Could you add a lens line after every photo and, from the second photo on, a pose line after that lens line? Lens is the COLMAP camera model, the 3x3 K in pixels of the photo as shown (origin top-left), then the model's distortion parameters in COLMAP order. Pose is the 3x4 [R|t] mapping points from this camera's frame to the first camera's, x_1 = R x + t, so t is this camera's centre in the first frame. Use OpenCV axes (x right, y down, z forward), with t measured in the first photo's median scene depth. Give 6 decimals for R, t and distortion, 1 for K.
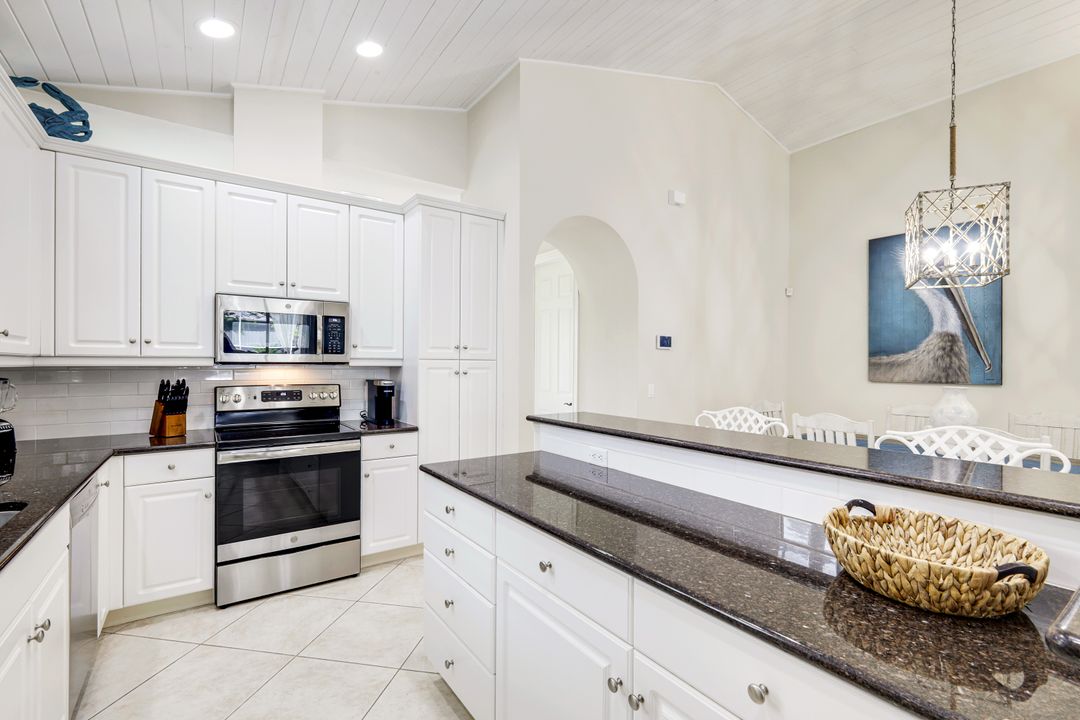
lens RADIAL K [[485.7, 0, 540.0], [0, 485.7, 360.0], [0, 0, 1]] dist [0.002740, 0.000390]
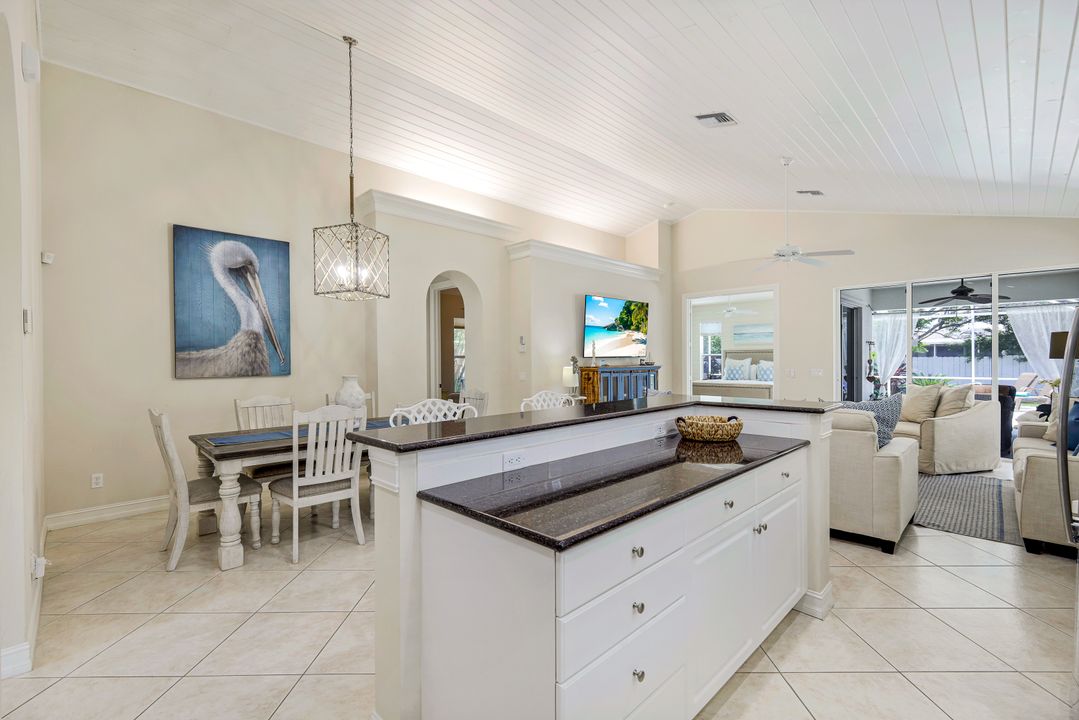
lens RADIAL K [[472.3, 0, 541.8], [0, 472.3, 361.1], [0, 0, 1]] dist [0.000434, 0.000323]
pose [[-0.176240, -0.010869, 0.984287, -0.487316], [-0.000551, 0.999940, 0.010943, 0.001430], [-0.984347, 0.001387, -0.176235, 0.709447]]
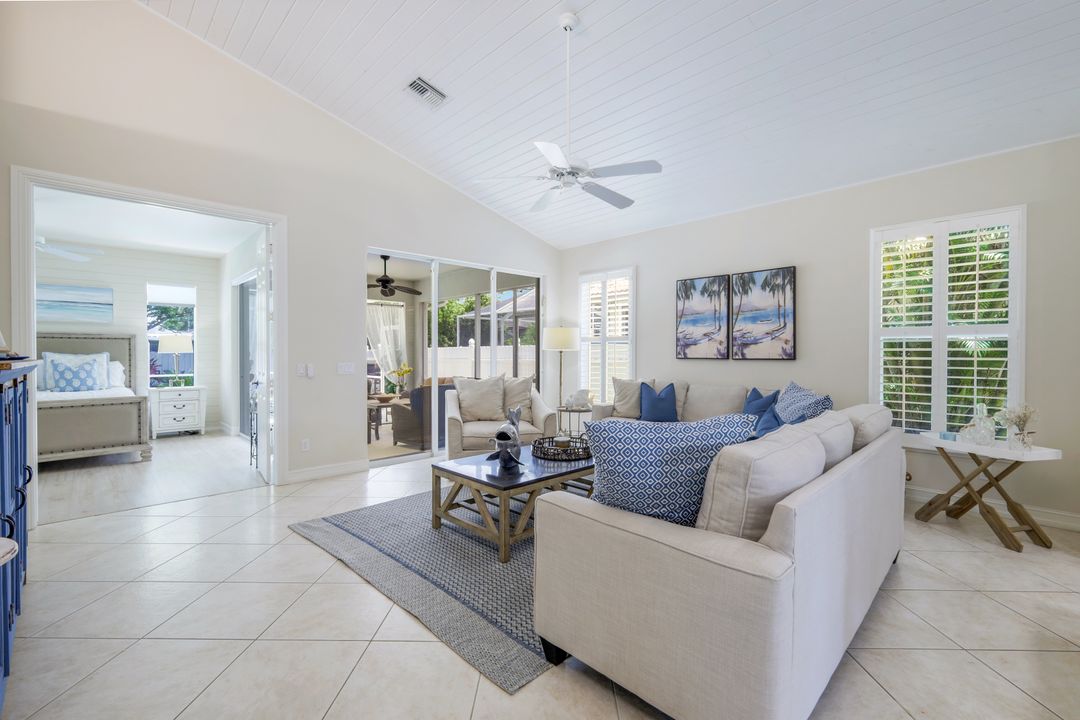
lens RADIAL K [[465.2, 0, 540.0], [0, 465.2, 360.0], [0, 0, 1]] dist [-0.000884, -0.000051]
pose [[-0.986813, -0.005047, -0.161785, 1.158391], [-0.006259, 0.999956, 0.006983, 0.039944], [0.161742, 0.007903, -0.986801, 0.562273]]
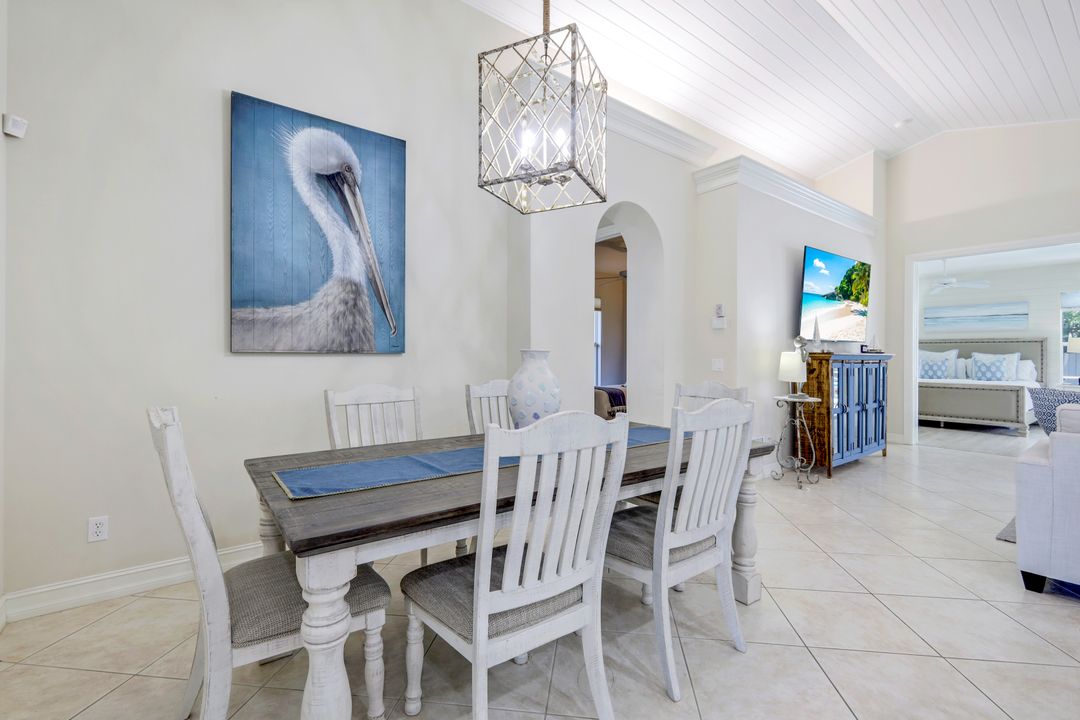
lens RADIAL K [[483.2, 0, 543.4], [0, 483.2, 354.8], [0, 0, 1]] dist [-0.000422, 0.000136]
pose [[-0.053971, -0.006338, 0.998522, 0.177638], [-0.011226, 0.999921, 0.005740, 0.058518], [-0.998479, -0.010900, -0.054038, 1.016758]]
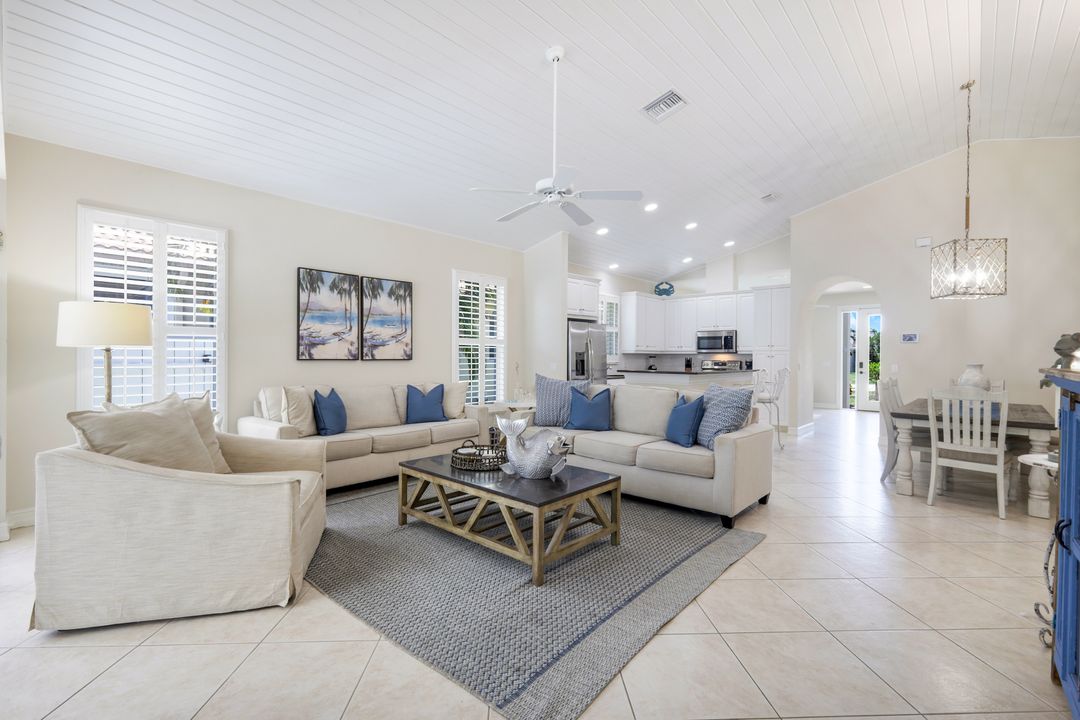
lens RADIAL K [[477.6, 0, 540.0], [0, 477.6, 360.0], [0, 0, 1]] dist [-0.000640, 0.000139]
pose [[0.221490, 0.004338, -0.975153, 2.006285], [-0.000128, 0.999990, 0.004419, 0.036720], [0.975163, -0.000854, 0.221488, -0.669171]]
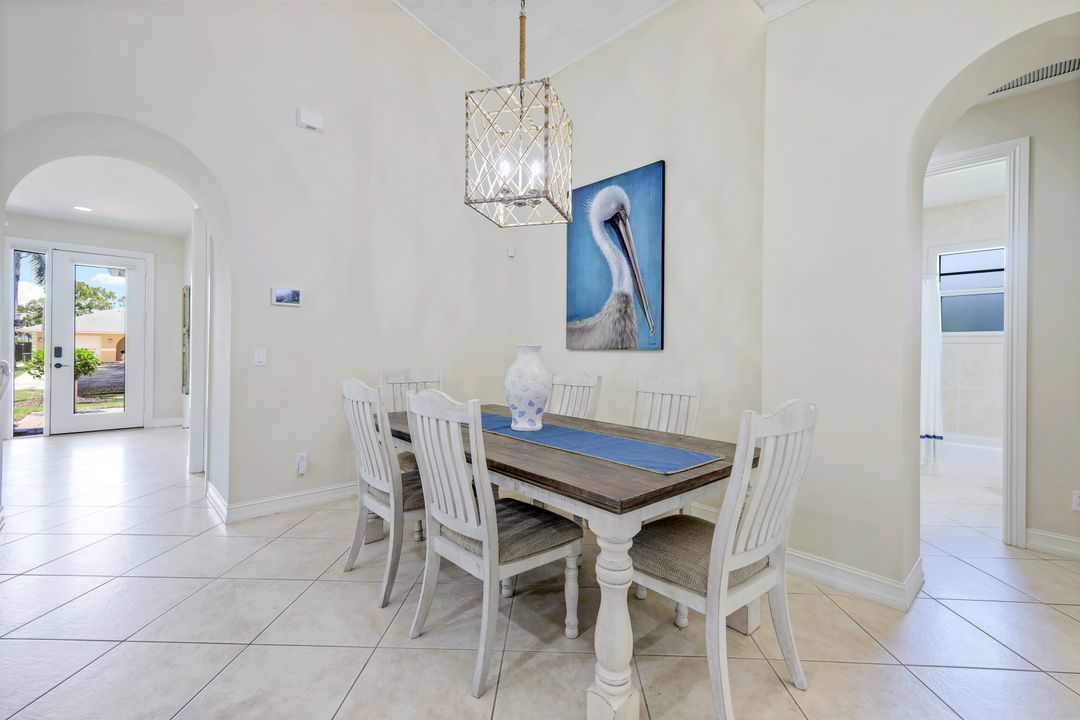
lens RADIAL K [[466.1, 0, 544.1], [0, 466.1, 345.7], [0, 0, 1]] dist [0.010759, 0.000042]
pose [[0.988839, 0.004597, 0.148917, 0.757066], [-0.004408, 0.999989, -0.001601, 0.057799], [-0.148922, 0.000927, 0.988848, 0.232686]]
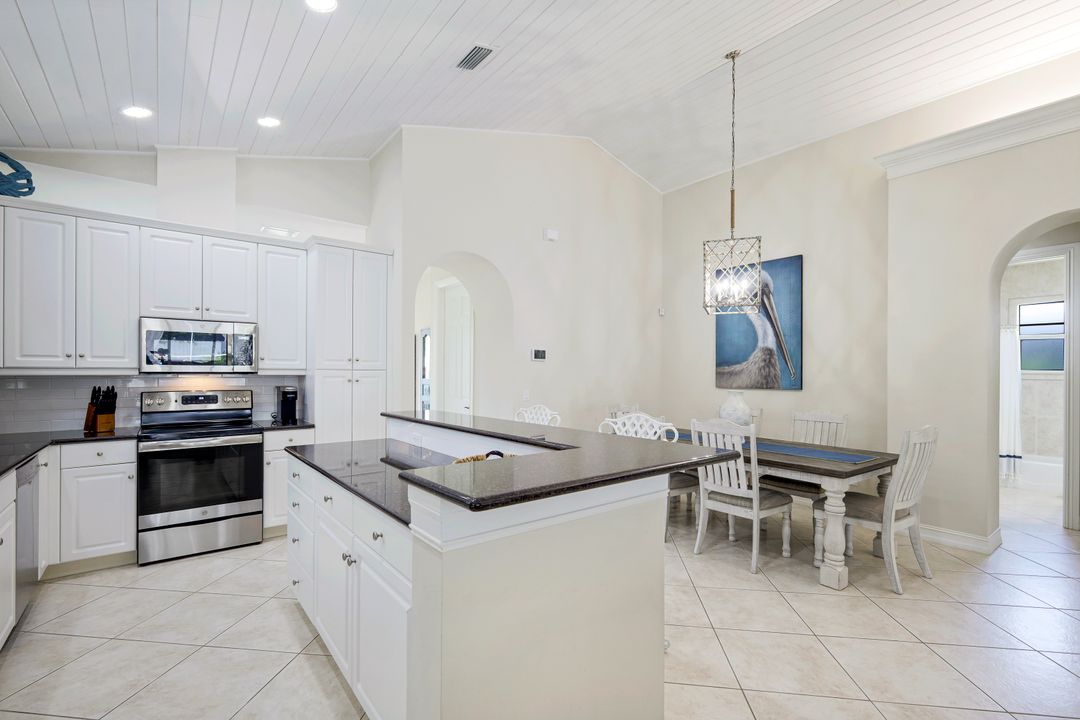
lens RADIAL K [[482.6, 0, 535.6], [0, 482.6, 369.2], [0, 0, 1]] dist [0.002360, 0.000268]
pose [[0.998627, -0.000620, 0.052375, 0.249112], [0.000643, 1.000000, -0.000425, -0.001449], [-0.052374, 0.000458, 0.998627, -0.256877]]
